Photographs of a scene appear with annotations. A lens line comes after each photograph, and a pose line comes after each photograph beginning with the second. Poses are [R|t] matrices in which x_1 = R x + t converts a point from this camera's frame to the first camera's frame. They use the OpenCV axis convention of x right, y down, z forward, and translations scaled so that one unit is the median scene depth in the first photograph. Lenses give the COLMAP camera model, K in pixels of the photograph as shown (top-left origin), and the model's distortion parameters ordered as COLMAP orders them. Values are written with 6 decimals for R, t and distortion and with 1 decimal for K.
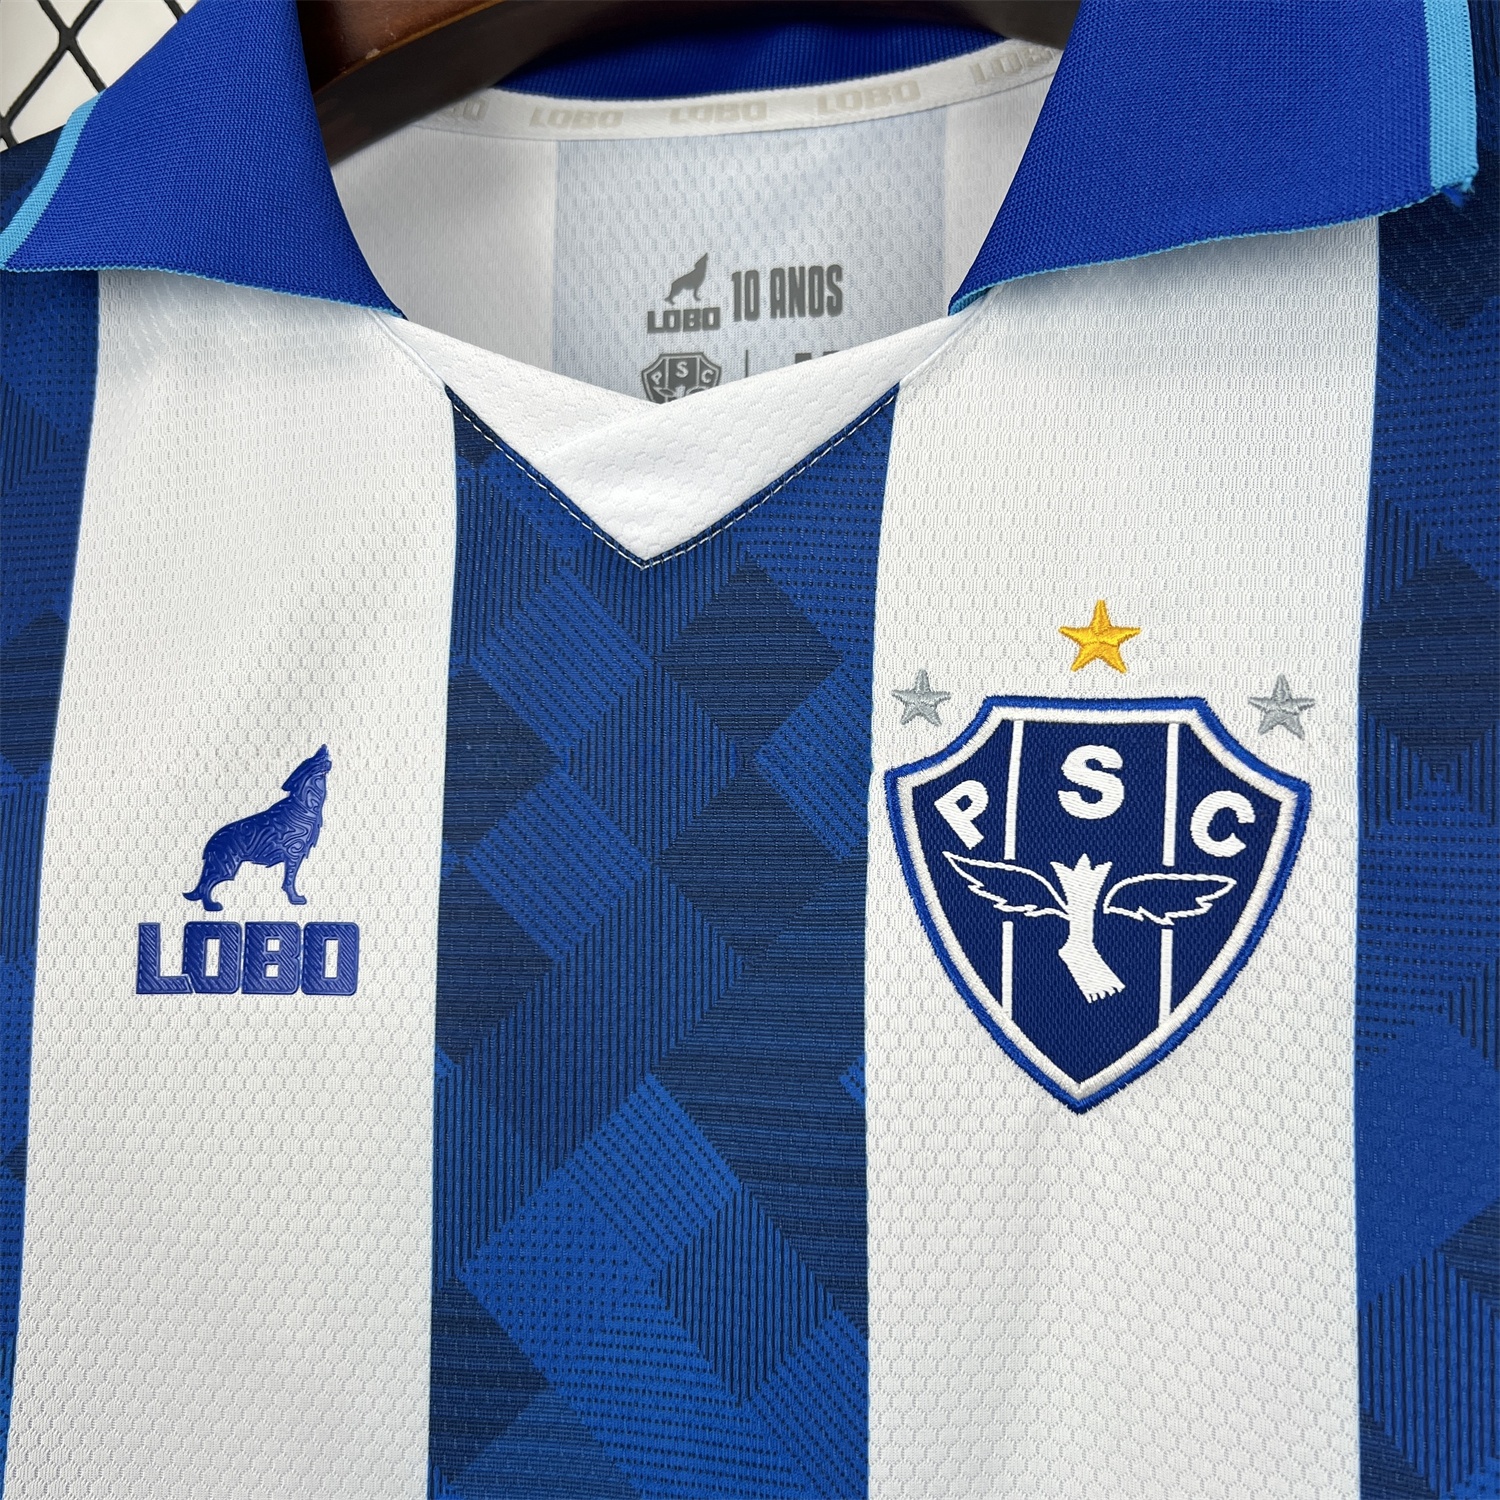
lens RADIAL K [[1474.3, 0, 749.2], [0, 1474.3, 804.8], [0, 0, 1]] dist [0.078383, -0.251179]
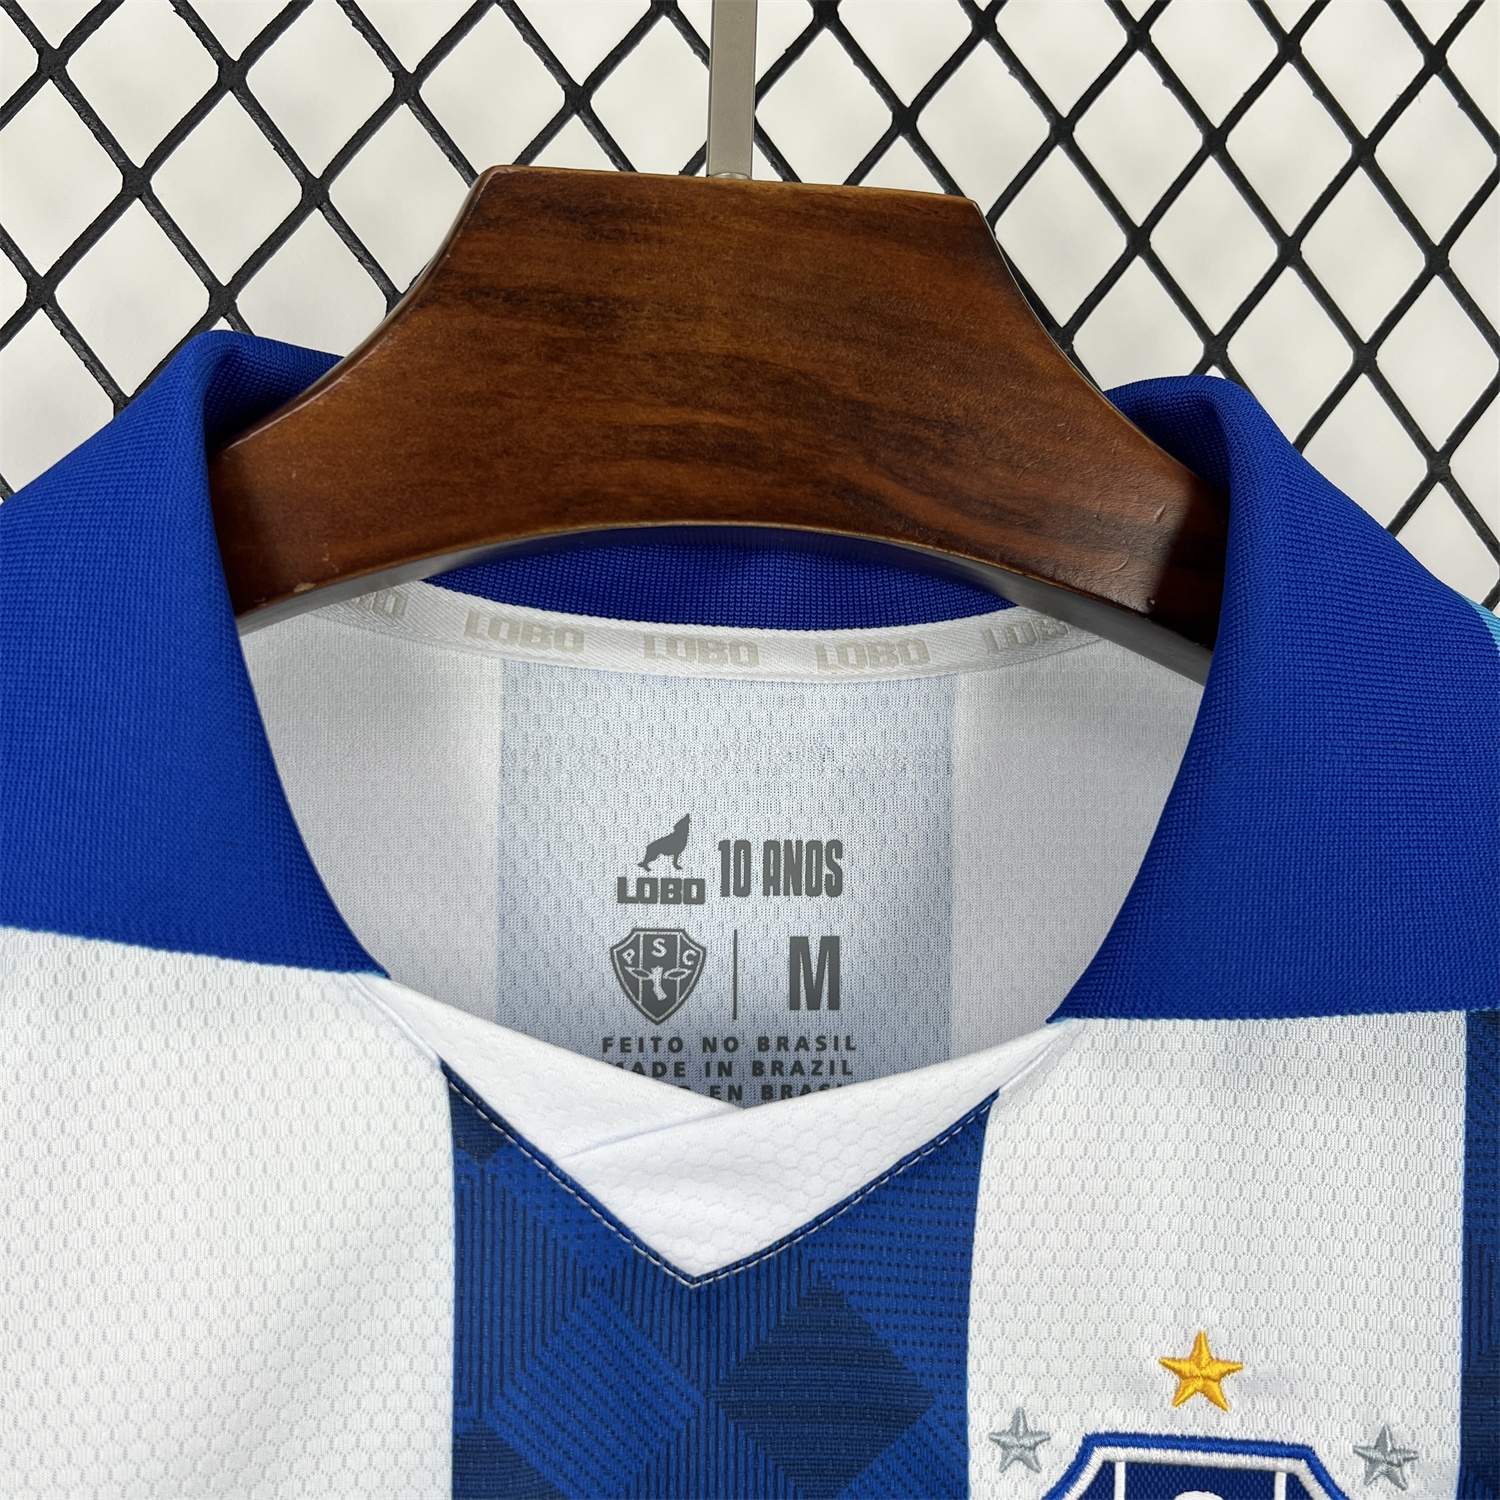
lens RADIAL K [[1474.3, 0, 749.2], [0, 1474.3, 804.8], [0, 0, 1]] dist [0.078383, -0.251179]
pose [[0.940698, 0.002849, 0.339233, -0.293611], [-0.011387, 0.999666, 0.023181, -0.405440], [-0.339054, -0.025669, 0.940417, 0.178899]]
